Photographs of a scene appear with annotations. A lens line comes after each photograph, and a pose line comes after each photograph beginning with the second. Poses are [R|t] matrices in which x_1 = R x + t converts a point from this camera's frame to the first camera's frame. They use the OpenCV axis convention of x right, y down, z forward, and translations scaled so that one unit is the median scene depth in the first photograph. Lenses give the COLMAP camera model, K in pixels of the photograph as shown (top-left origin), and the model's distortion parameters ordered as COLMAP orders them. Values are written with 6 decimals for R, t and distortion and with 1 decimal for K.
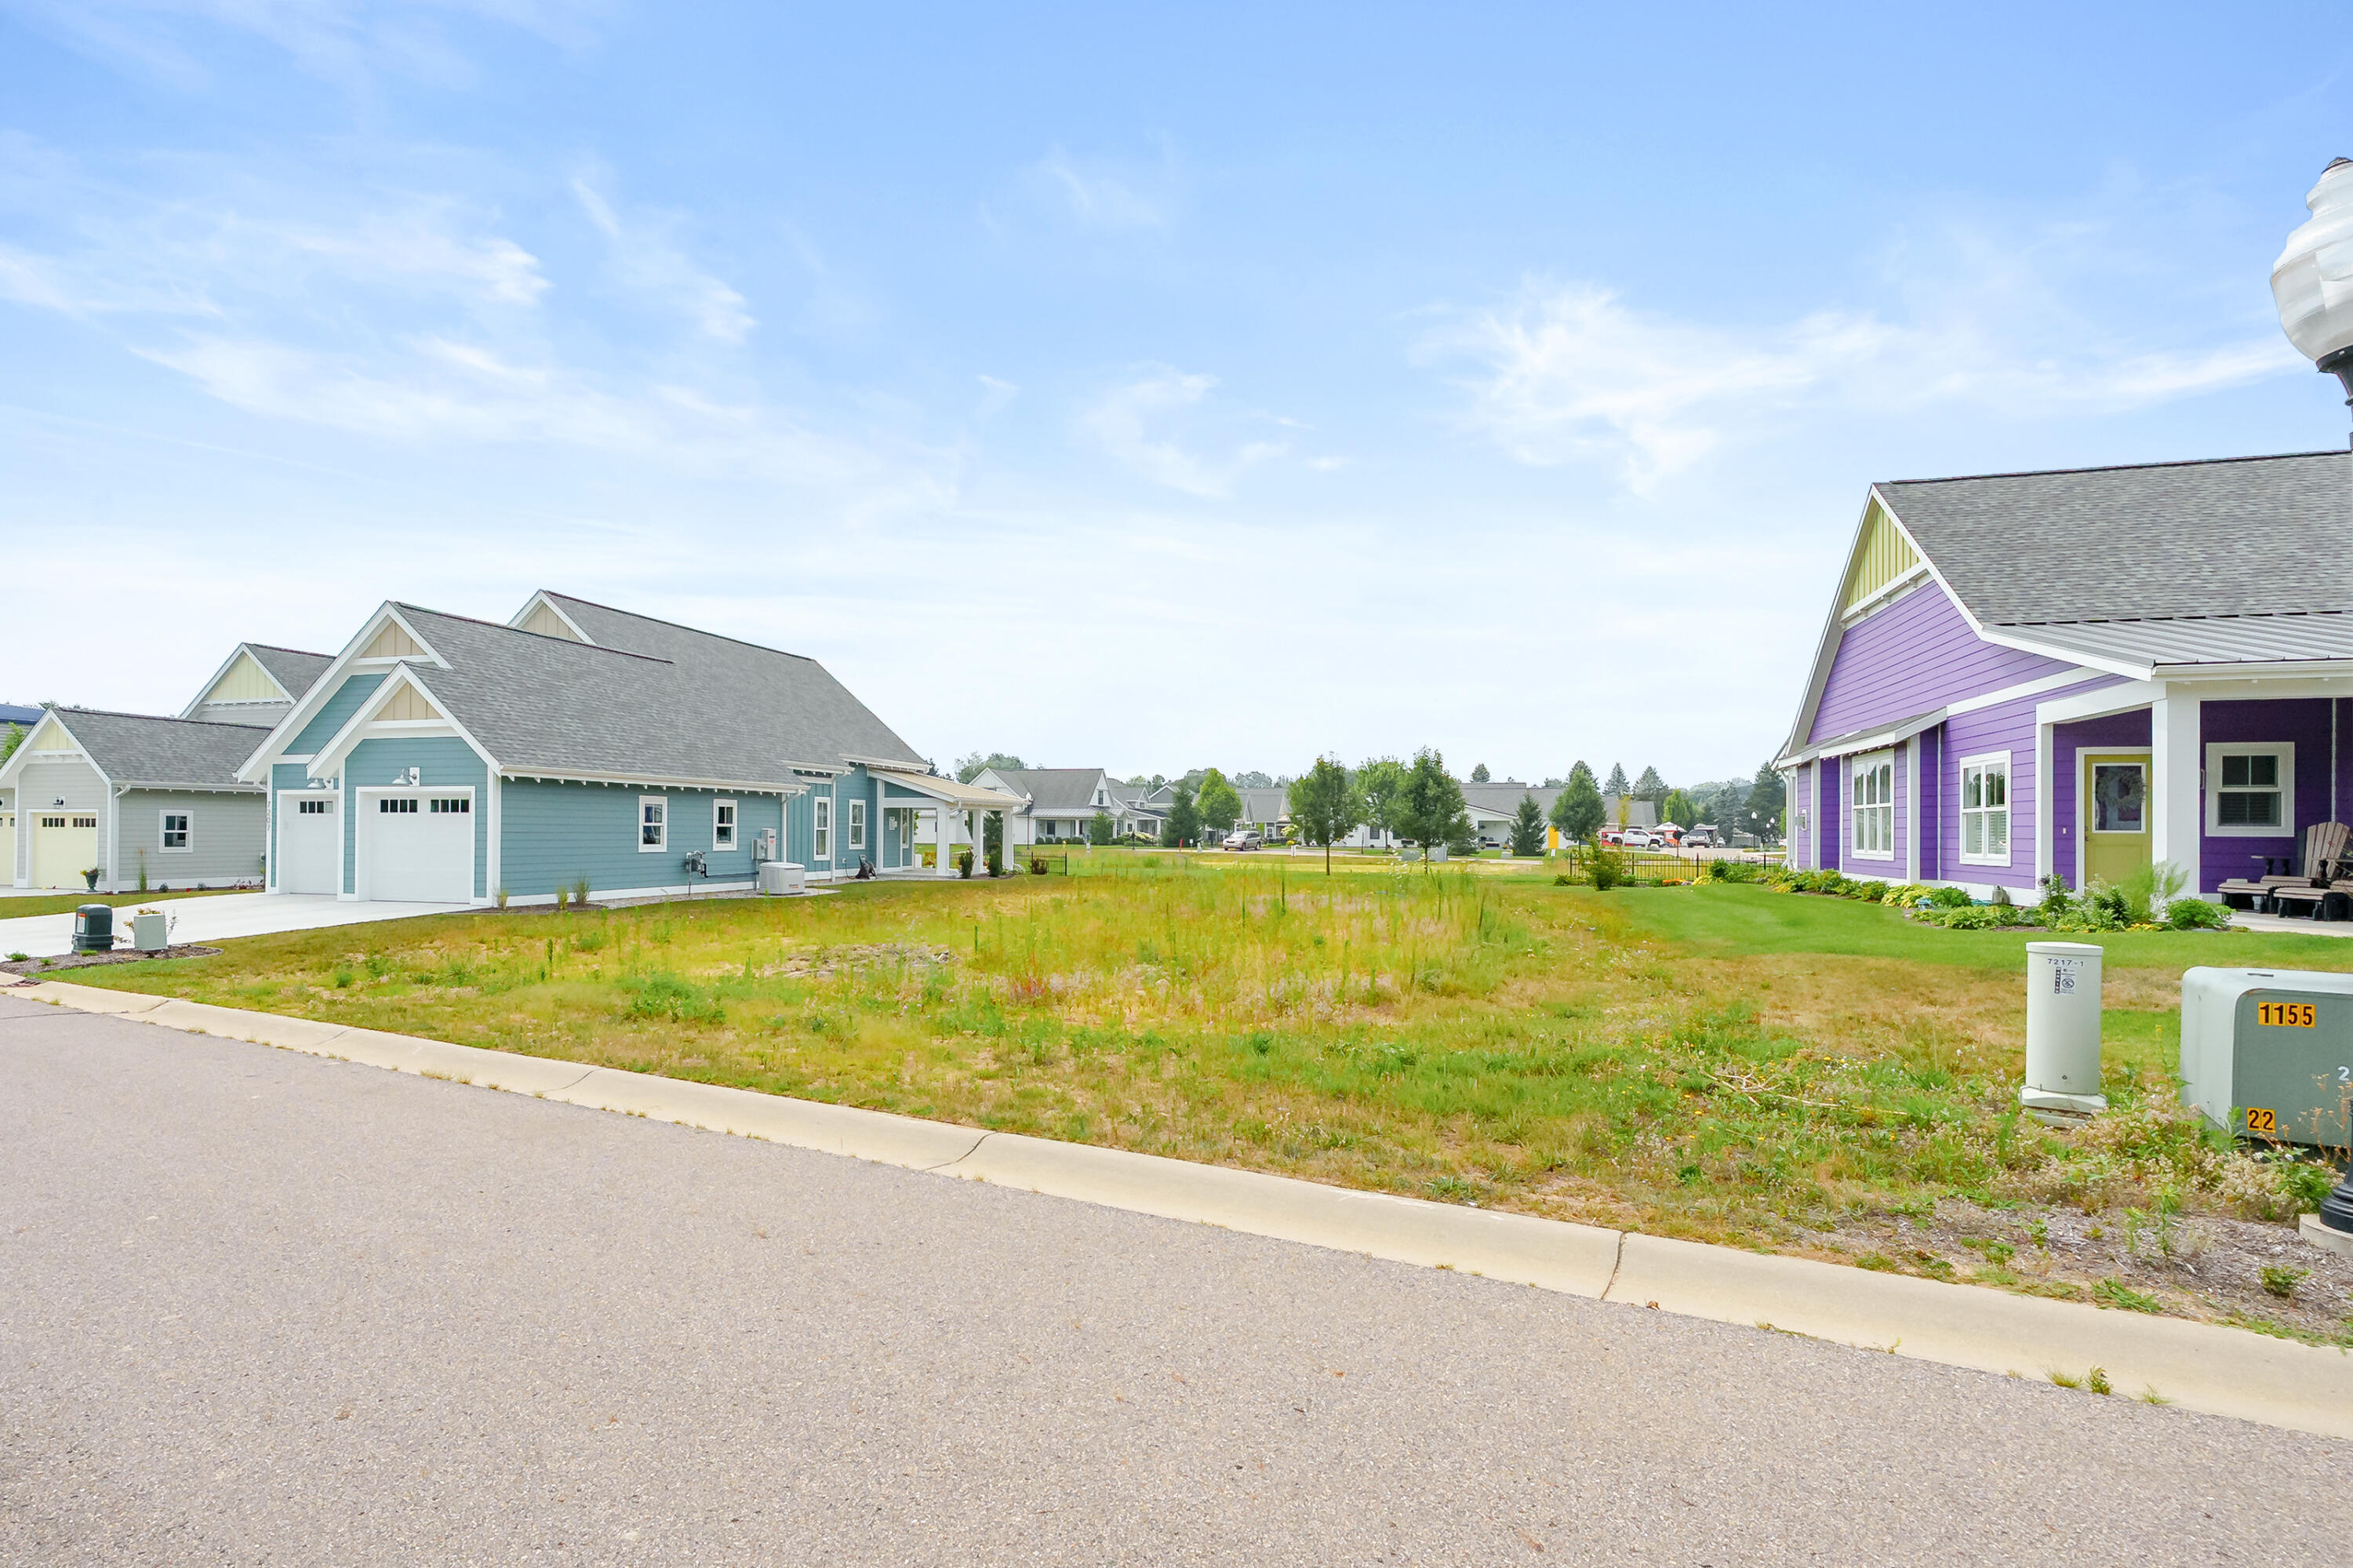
lens RADIAL K [[1235.4, 0, 1114.3], [0, 1235.4, 823.6], [0, 0, 1]] dist [0.001131, 0.001651]
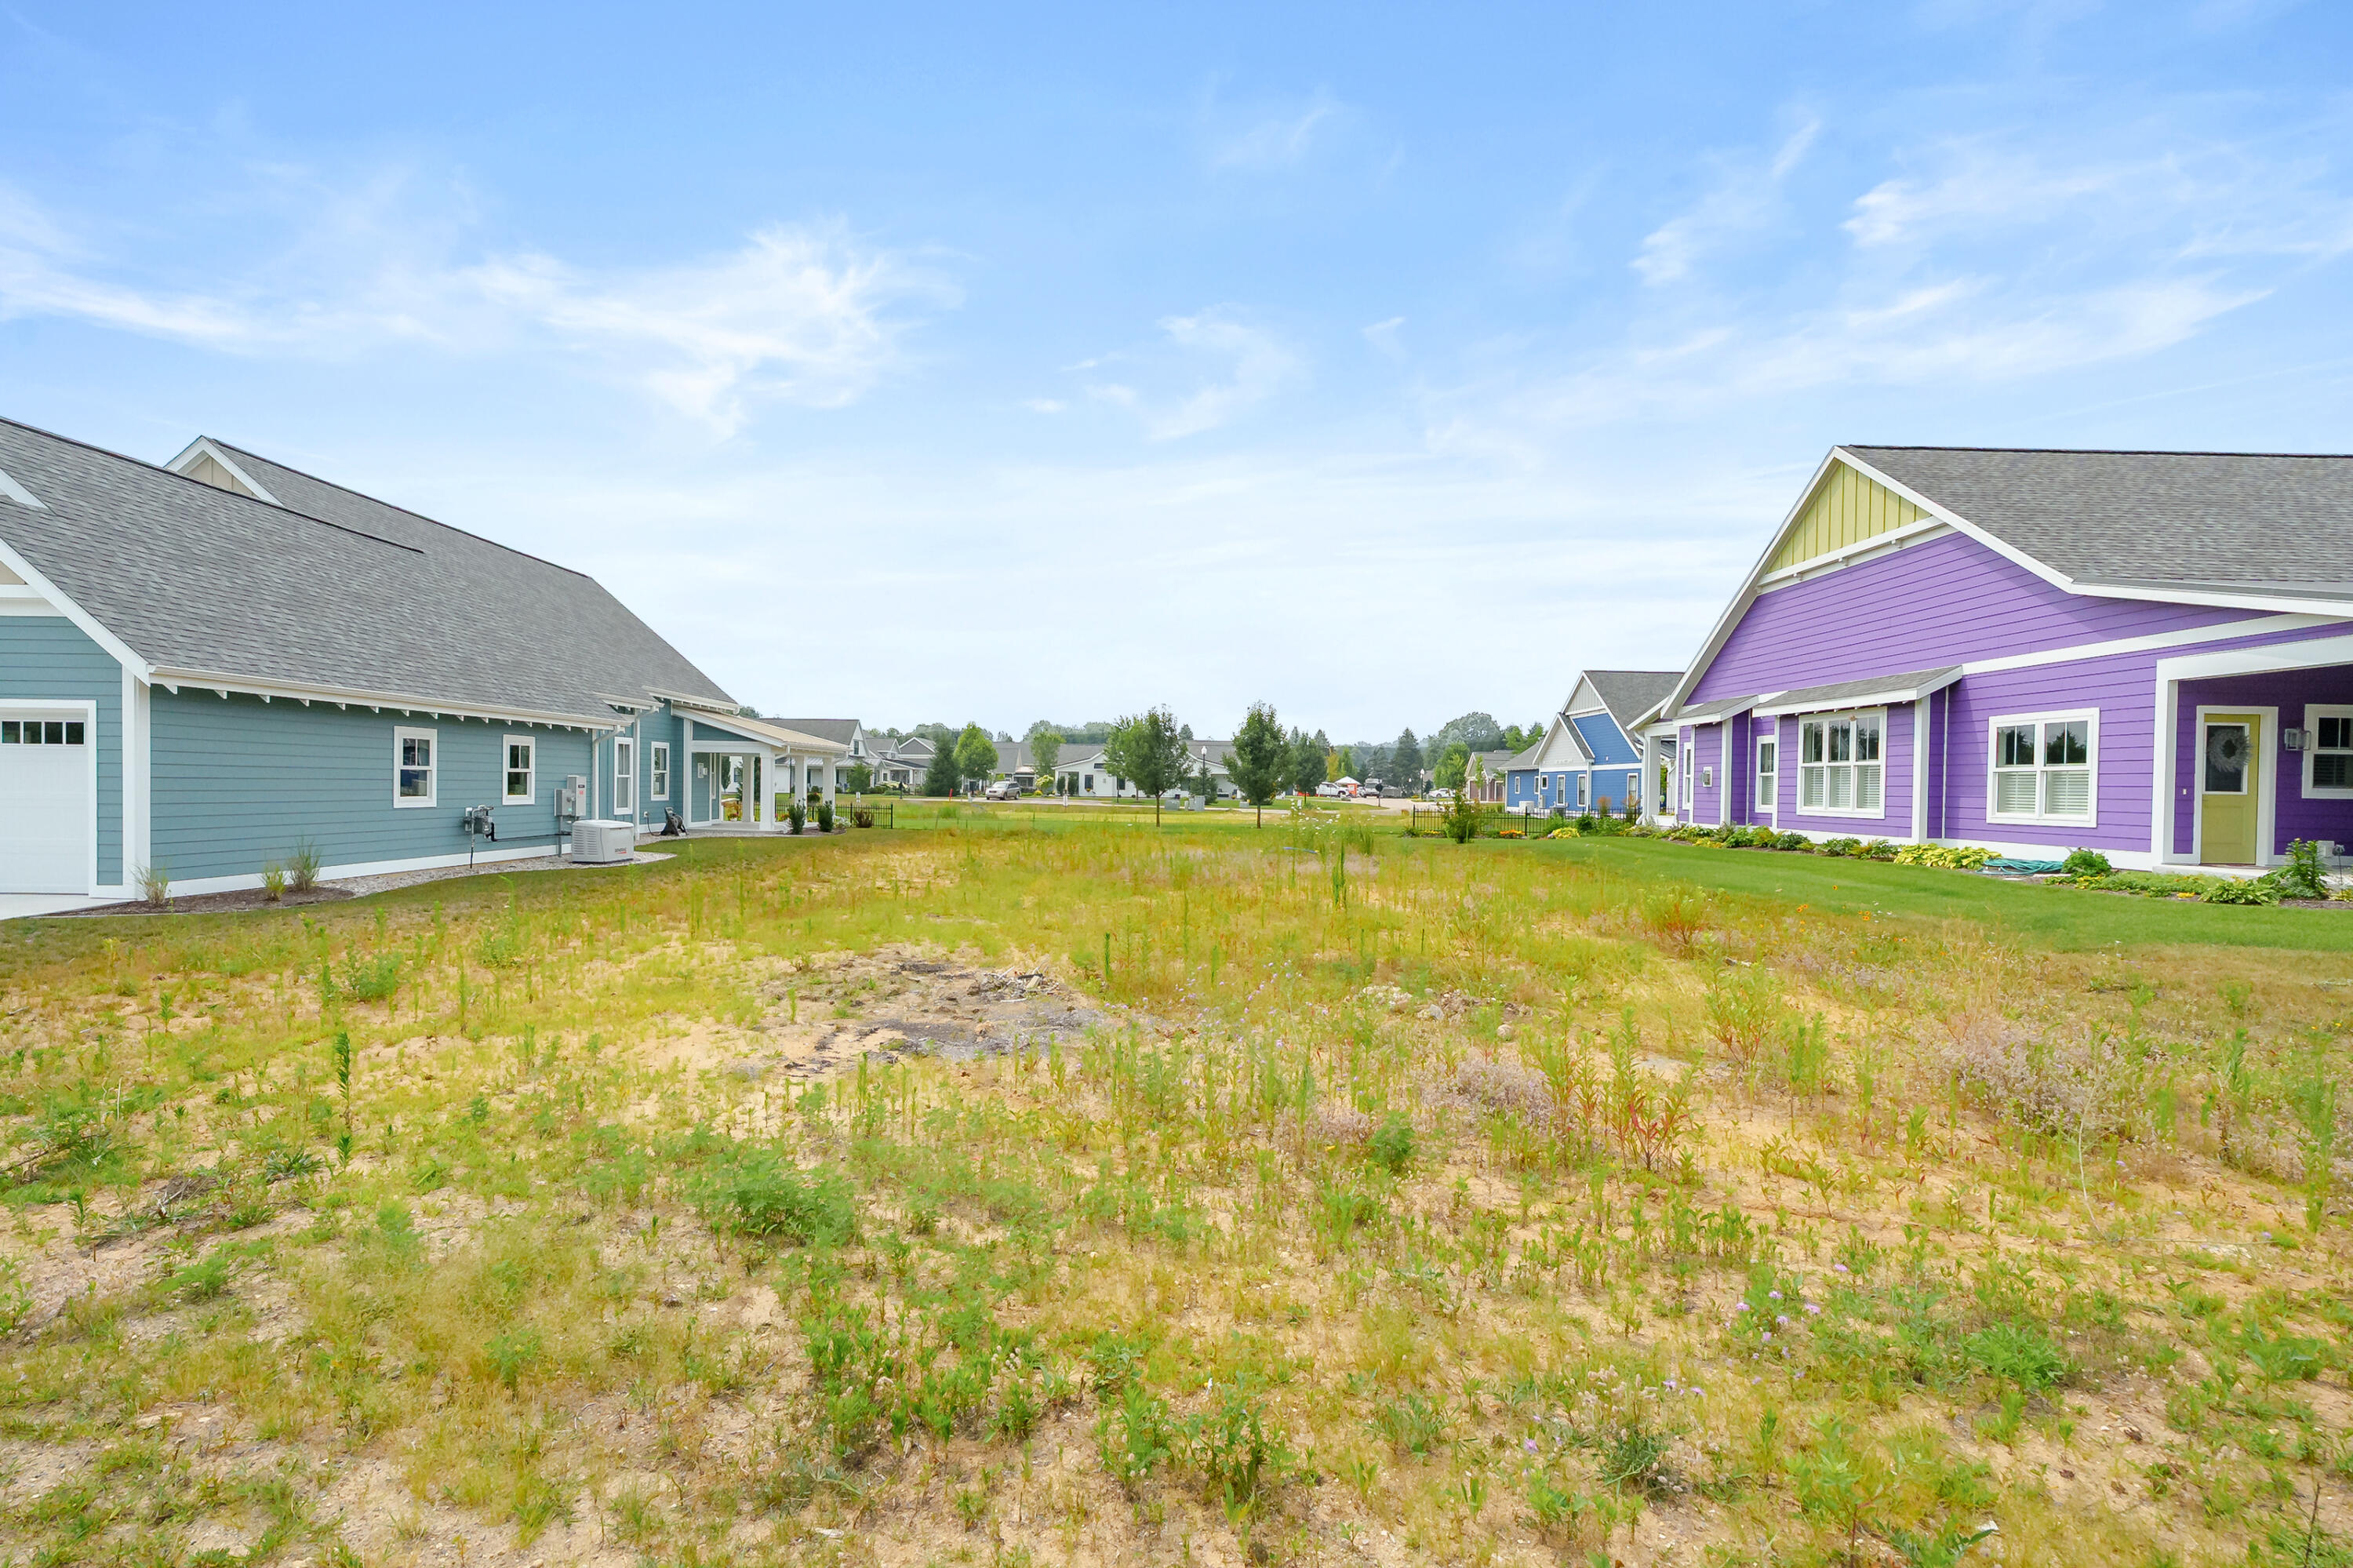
lens RADIAL K [[1079.8, 0, 1188.2], [0, 1079.8, 804.5], [0, 0, 1]] dist [0.000061, 0.000510]
pose [[0.949499, 0.001642, 0.313767, -0.130053], [-0.010179, 0.999621, 0.025570, 0.001278], [-0.313606, -0.027472, 0.949156, 0.243661]]
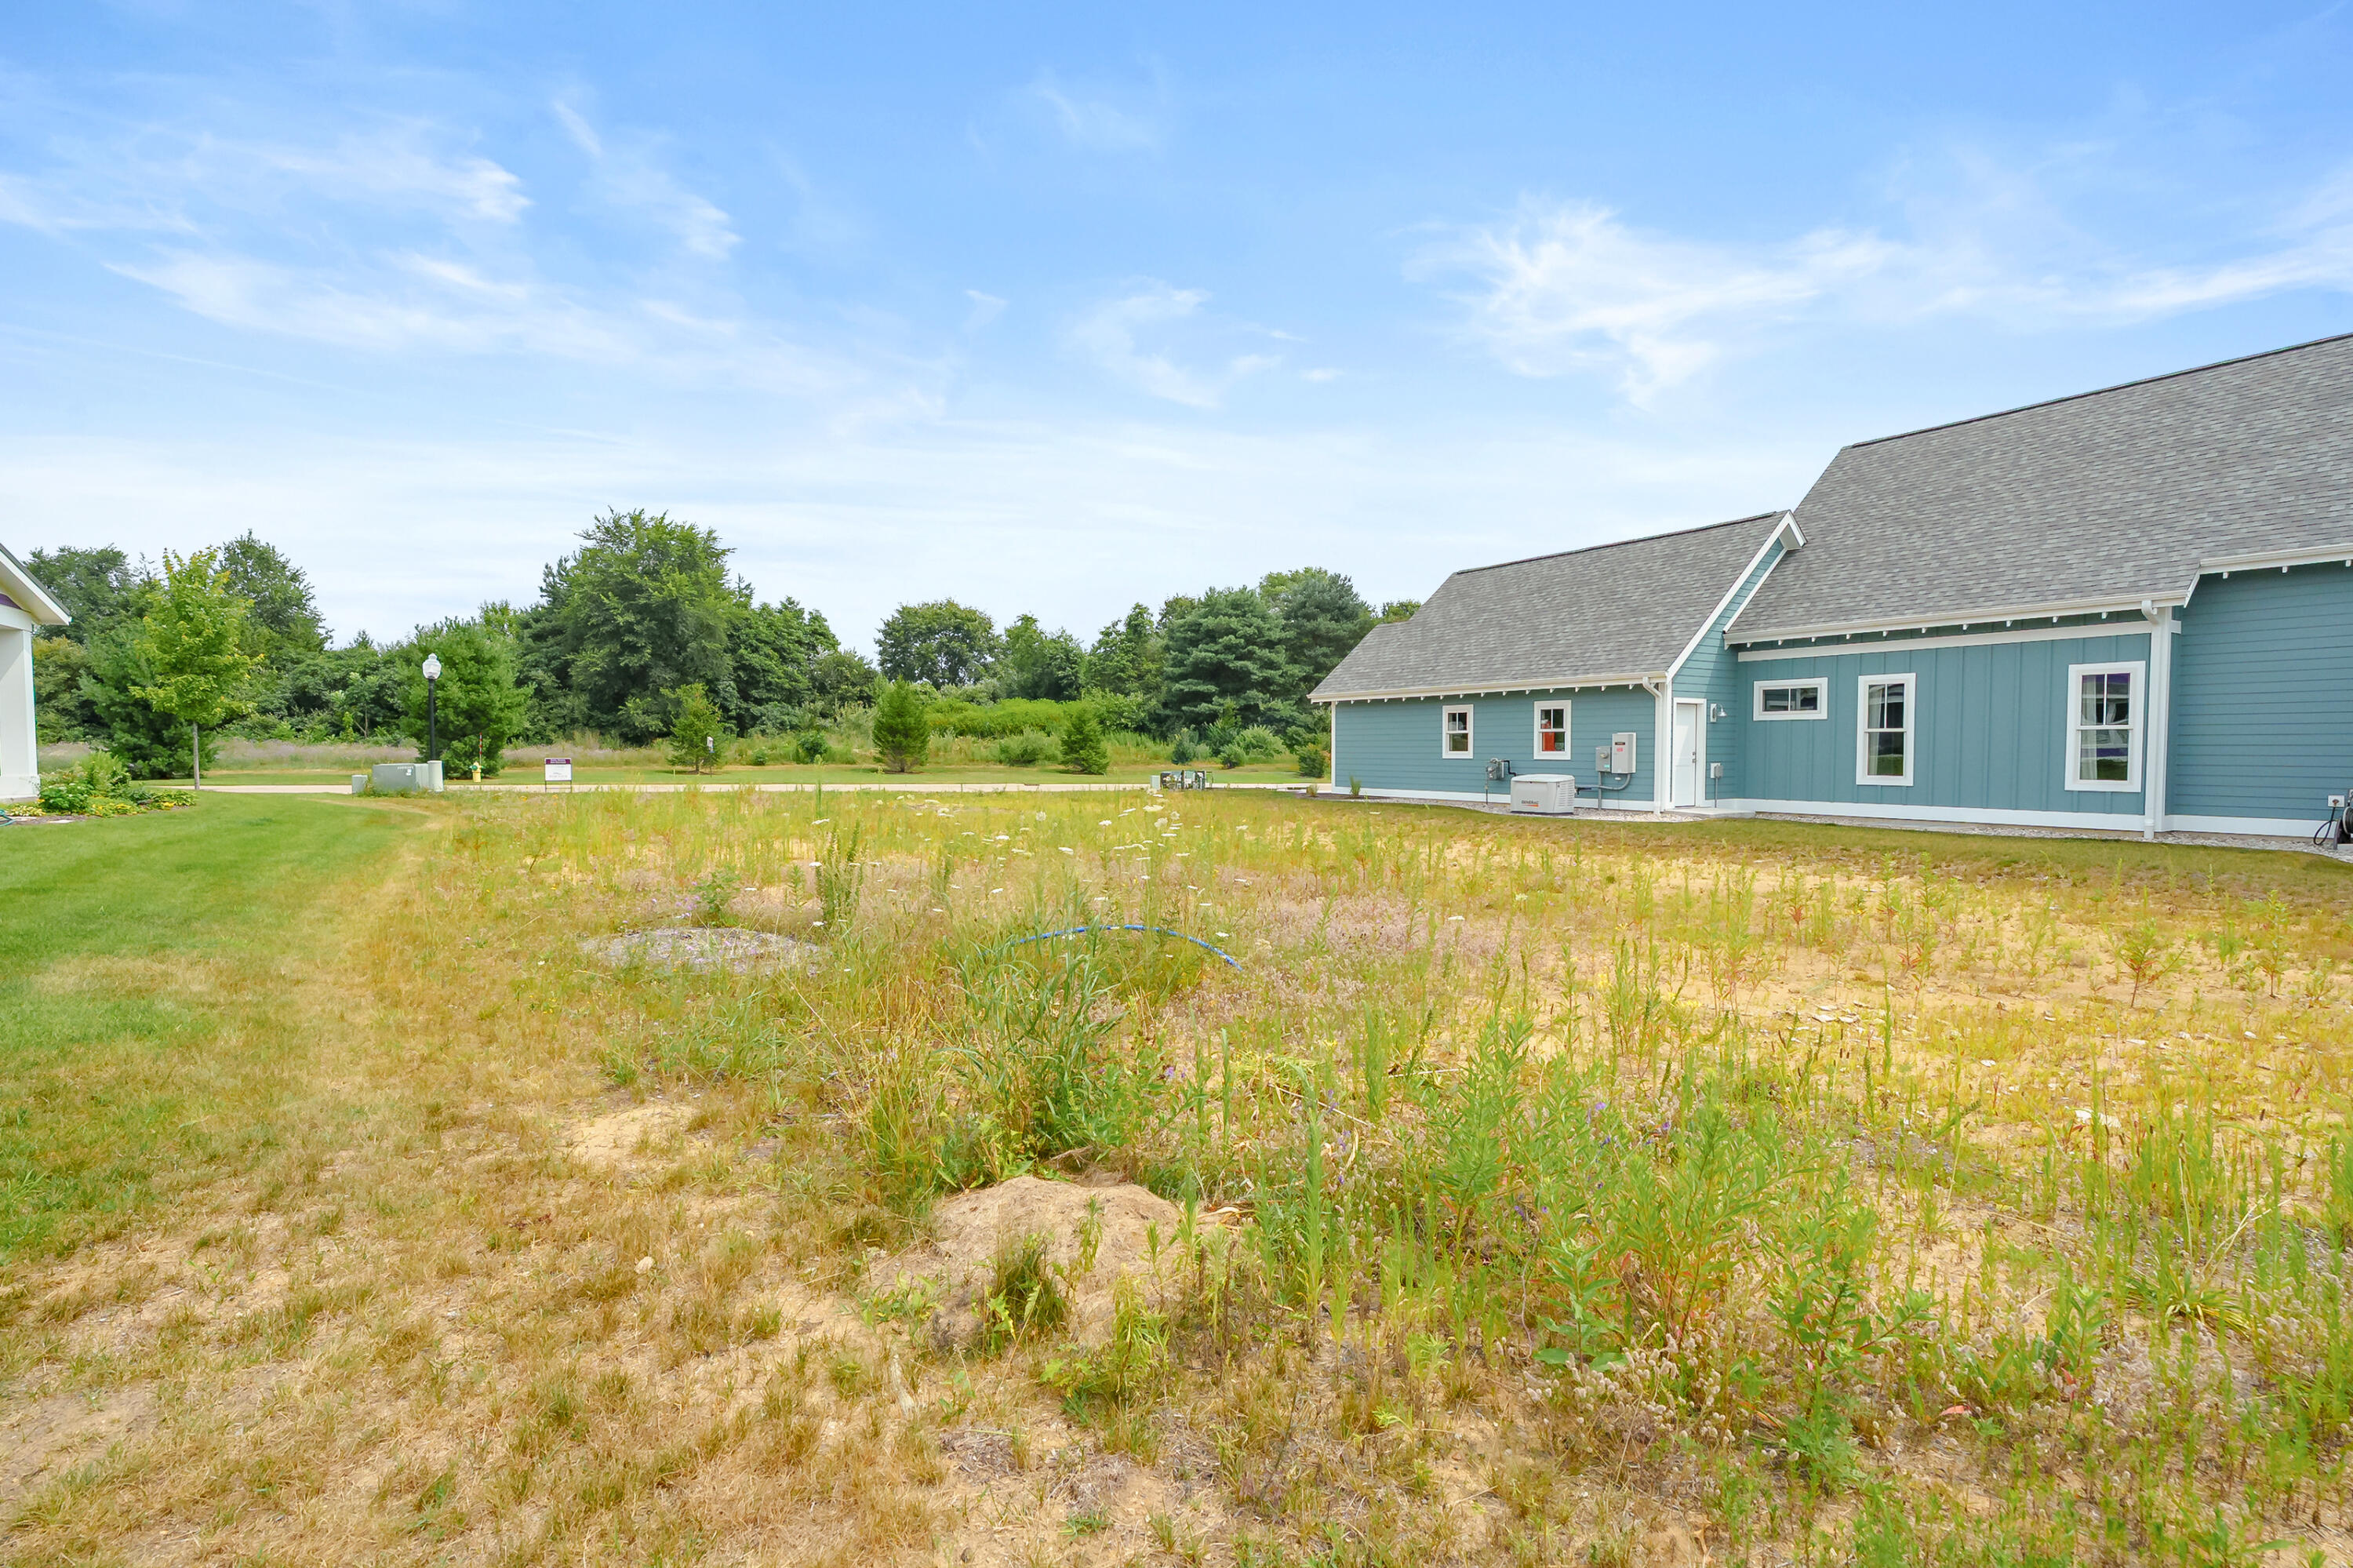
lens RADIAL K [[1079.8, 0, 1193.2], [0, 1079.8, 772.3], [0, 0, 1]] dist [0.000061, 0.000510]
pose [[-0.655132, 0.012680, -0.755408, 0.408324], [0.003429, 0.999899, 0.013810, 0.018569], [0.755507, 0.006457, -0.655109, 1.249125]]
